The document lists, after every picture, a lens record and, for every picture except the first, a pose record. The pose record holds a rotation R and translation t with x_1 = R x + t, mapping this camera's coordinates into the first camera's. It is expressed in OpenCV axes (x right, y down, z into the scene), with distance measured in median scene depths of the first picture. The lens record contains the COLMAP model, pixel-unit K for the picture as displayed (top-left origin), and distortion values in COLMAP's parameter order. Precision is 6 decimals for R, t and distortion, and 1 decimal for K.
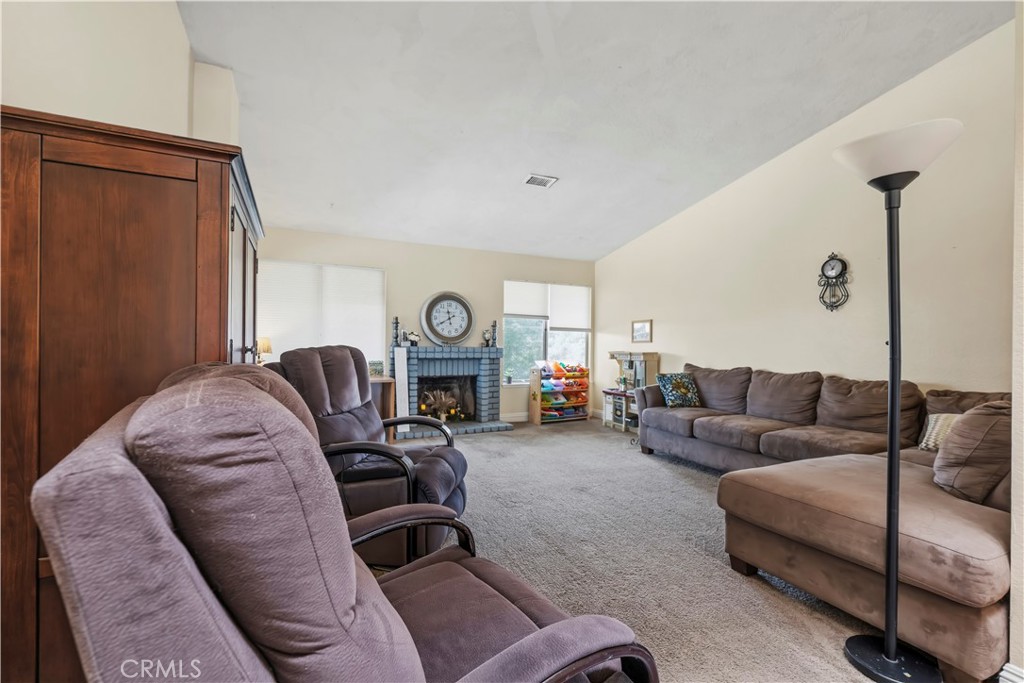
lens RADIAL K [[449.3, 0, 510.0], [0, 449.3, 350.7], [0, 0, 1]] dist [0.001705, 0.000210]
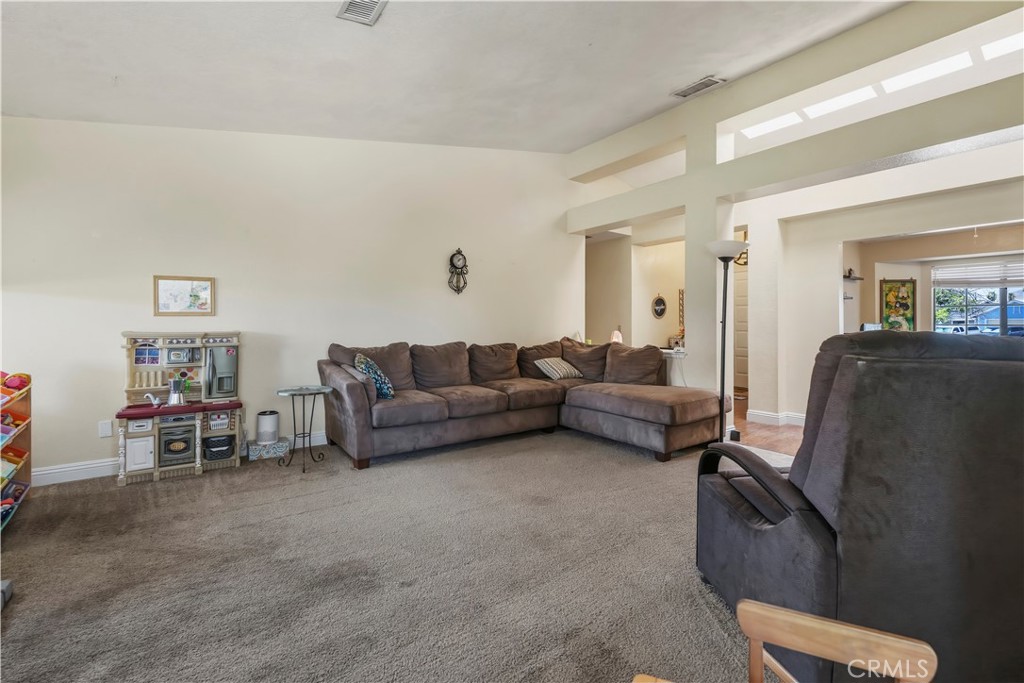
lens RADIAL K [[449.0, 0, 515.3], [0, 449.0, 319.5], [0, 0, 1]] dist [0.001254, 0.000115]
pose [[-0.207859, -0.008548, 0.978122, -0.499215], [0.005297, 0.999937, 0.009864, -0.022777], [-0.978145, 0.007231, -0.207800, 0.965093]]
